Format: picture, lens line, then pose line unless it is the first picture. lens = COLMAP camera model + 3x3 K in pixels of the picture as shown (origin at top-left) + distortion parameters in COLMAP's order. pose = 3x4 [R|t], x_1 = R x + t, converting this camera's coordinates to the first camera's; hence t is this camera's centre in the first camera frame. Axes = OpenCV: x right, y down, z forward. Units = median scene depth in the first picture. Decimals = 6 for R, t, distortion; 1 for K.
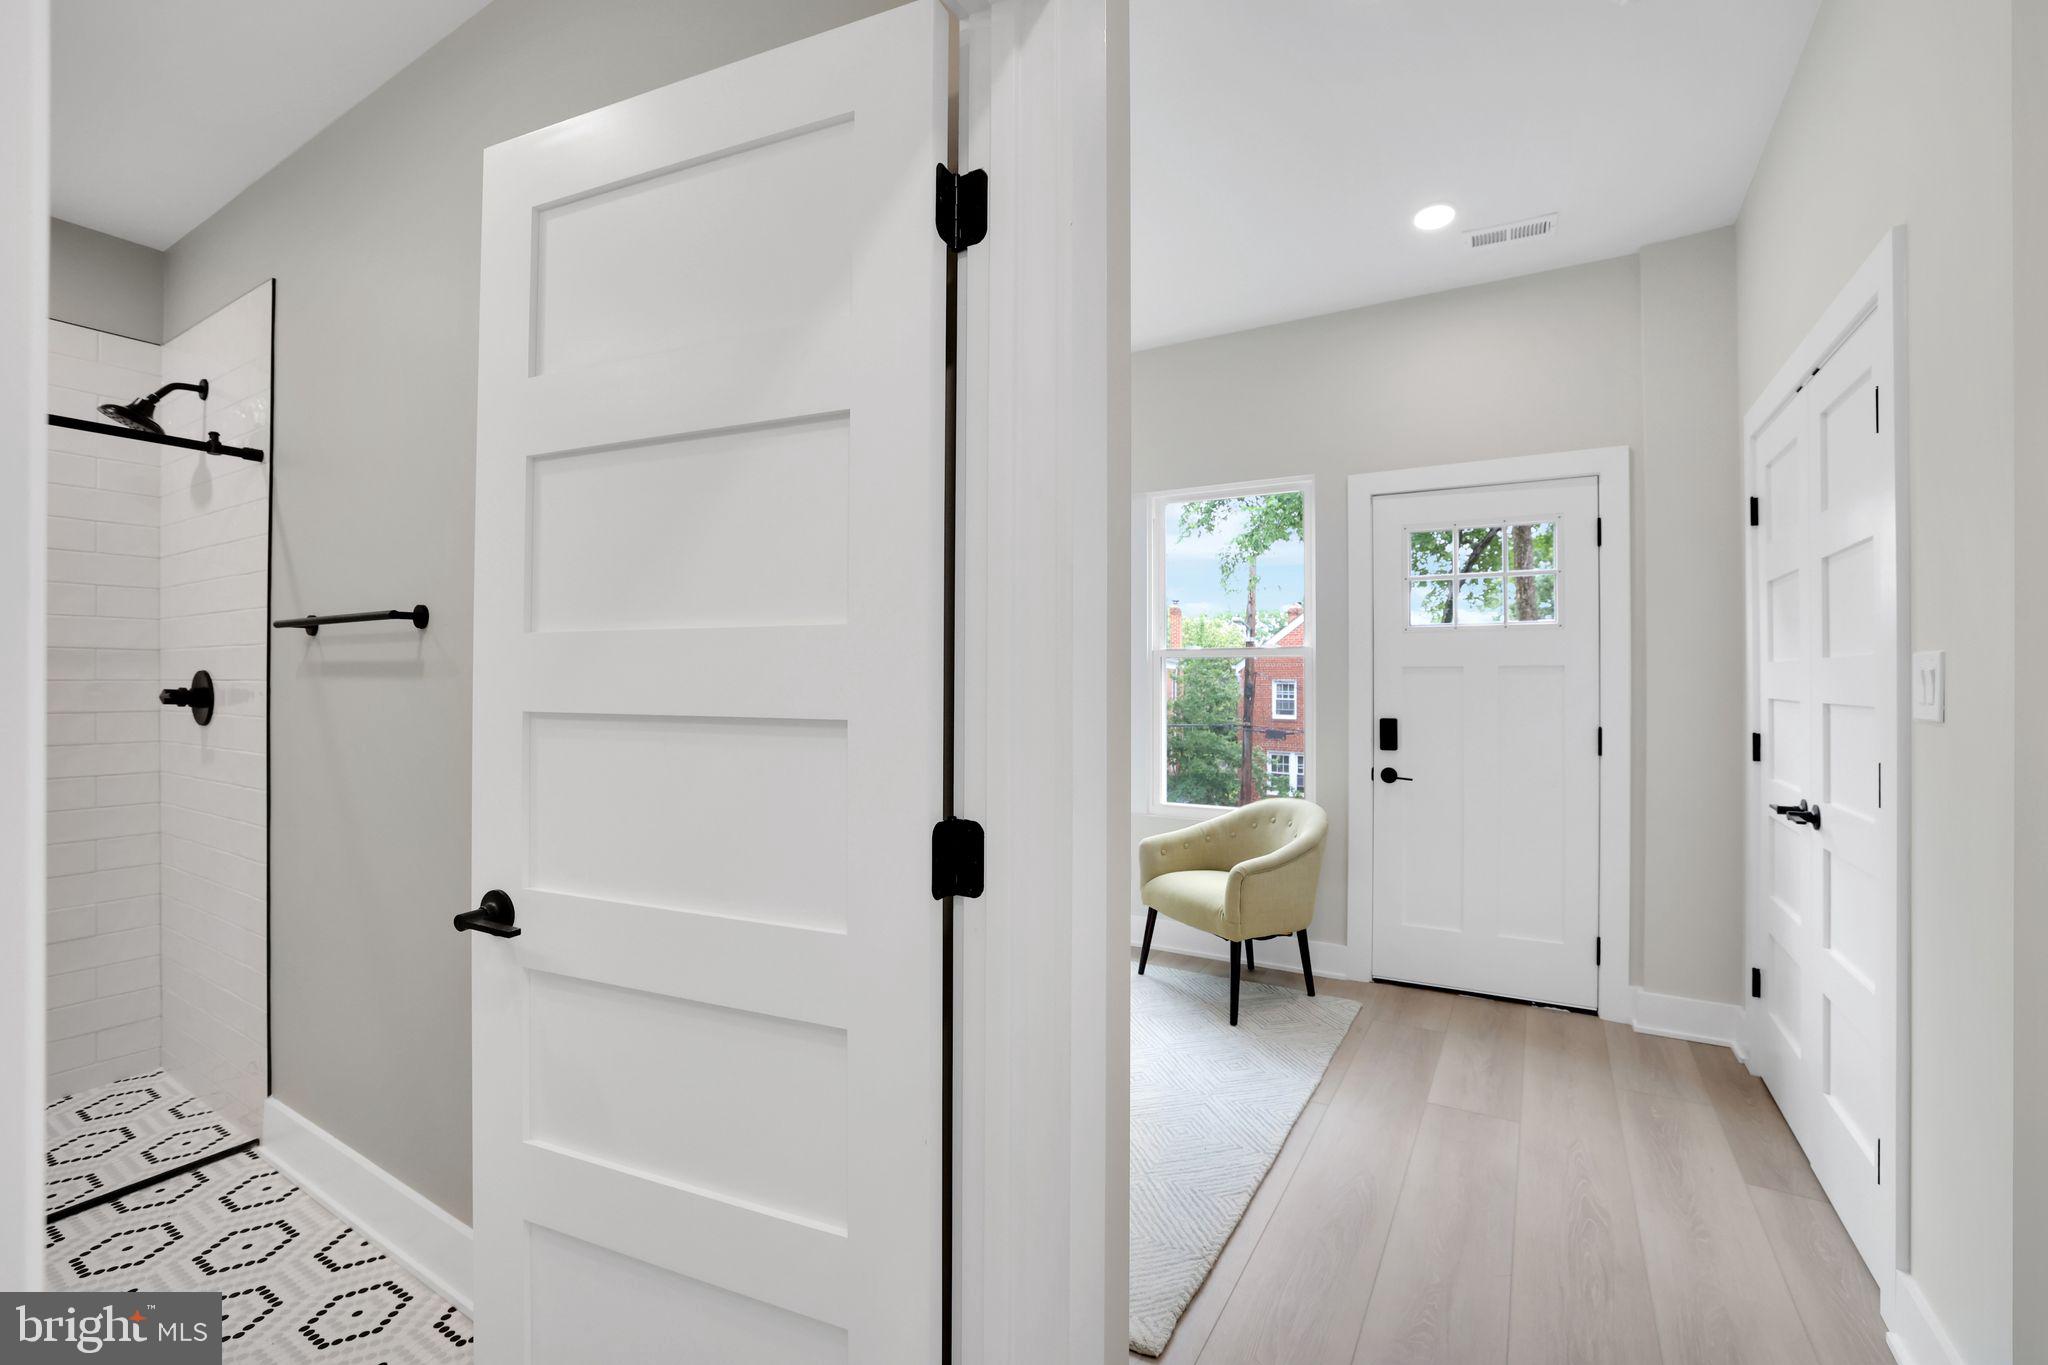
lens RADIAL K [[884.6, 0, 1019.0], [0, 884.6, 678.4], [0, 0, 1]] dist [-0.043649, 0.014450]
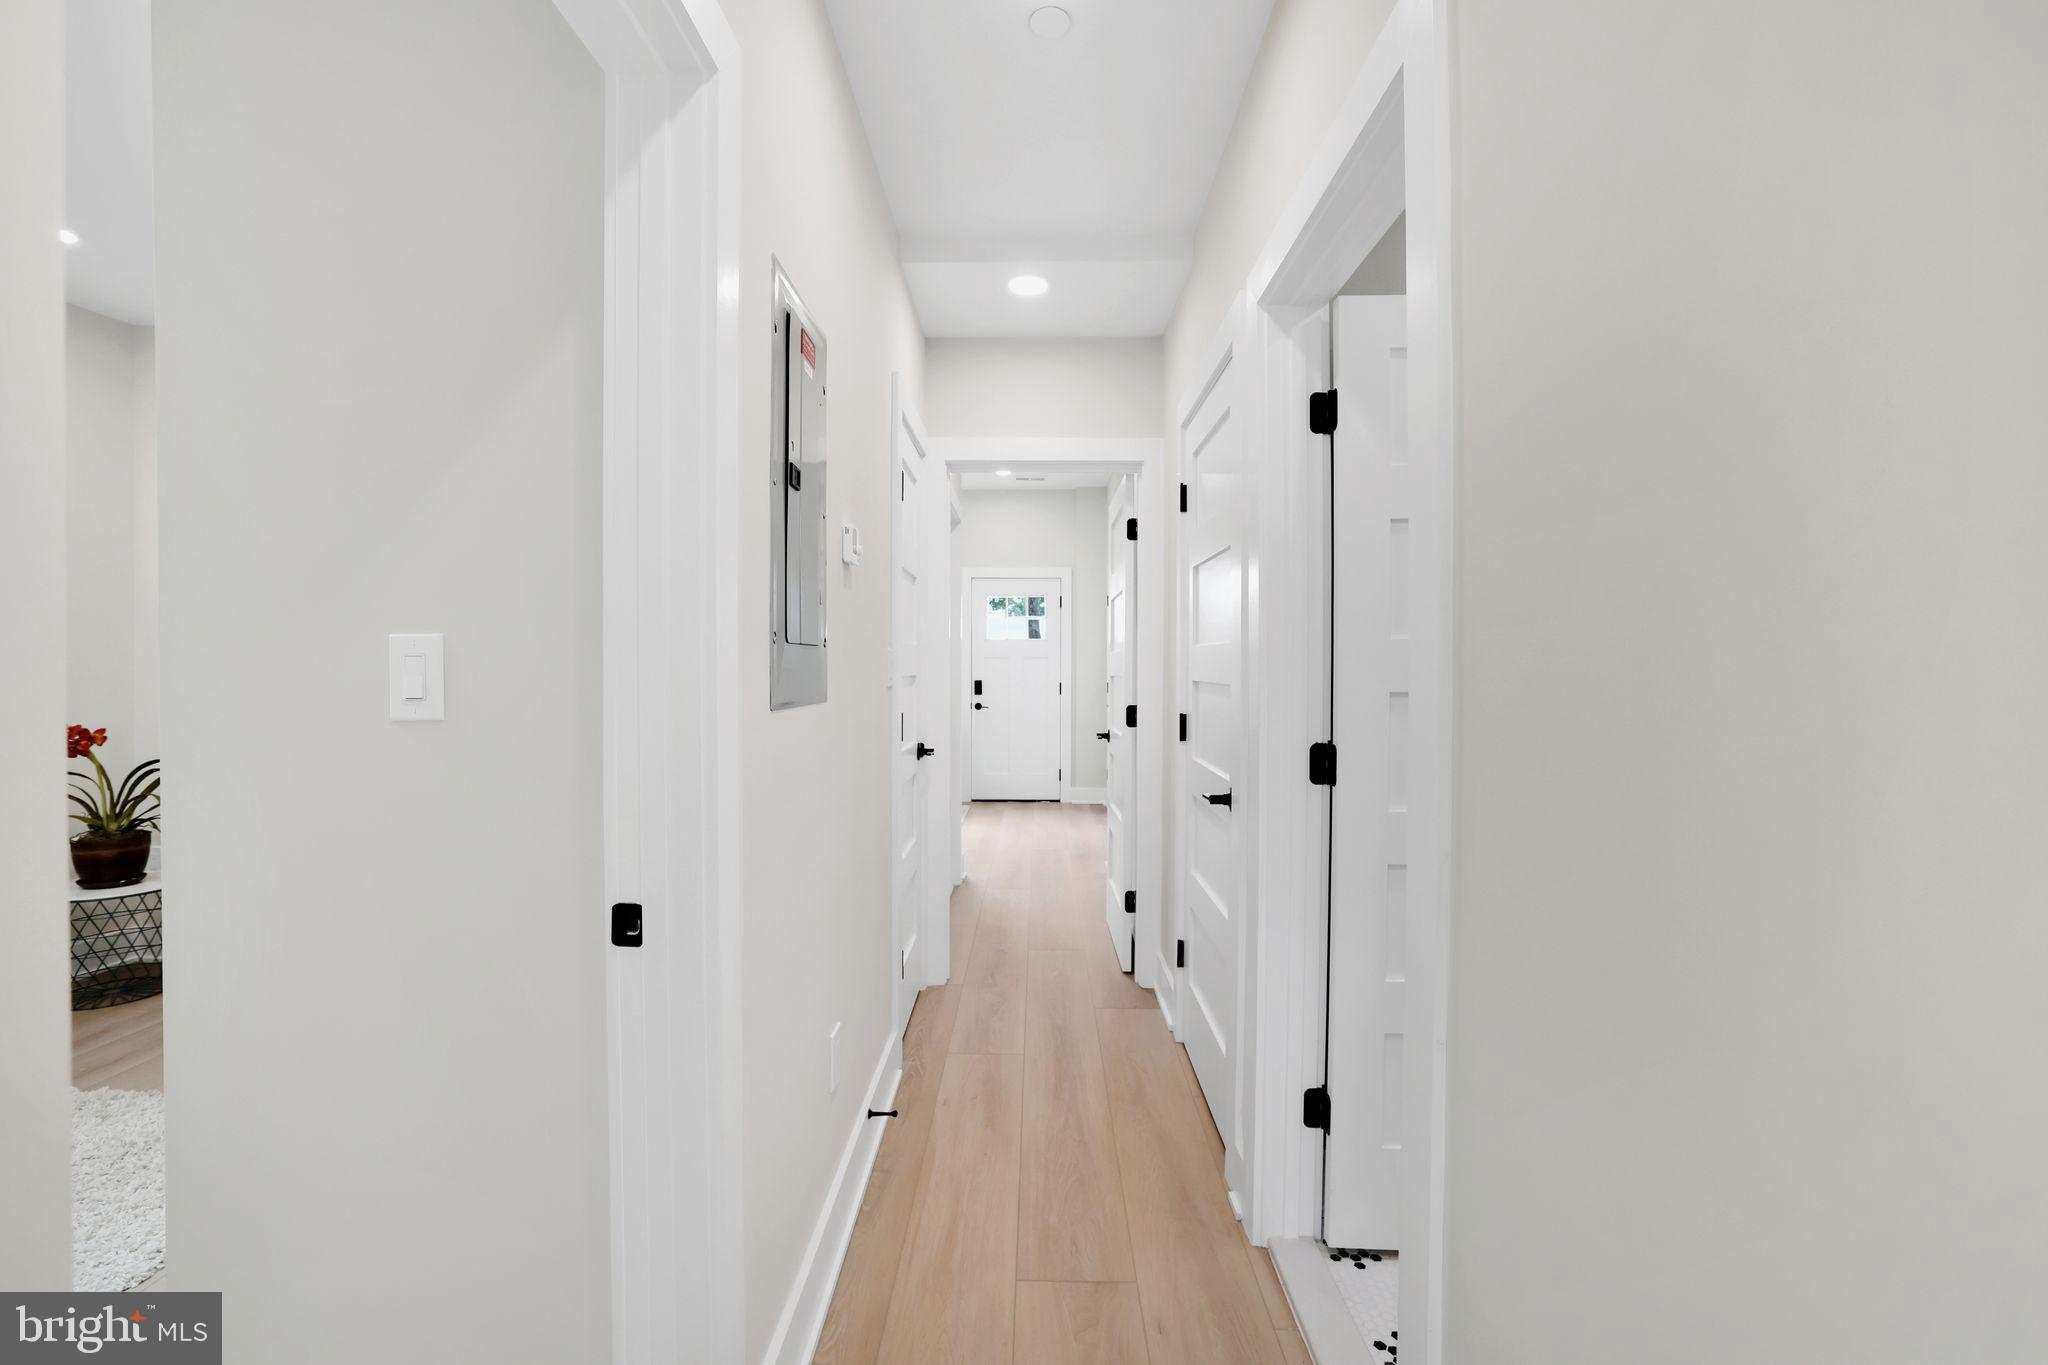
lens RADIAL K [[884.6, 0, 1019.0], [0, 884.6, 678.4], [0, 0, 1]] dist [-0.043649, 0.014450]
pose [[0.861467, -0.002939, 0.507805, -0.611014], [-0.004961, 0.999887, 0.014203, 0.008770], [-0.507789, -0.014755, 0.861355, -0.952028]]
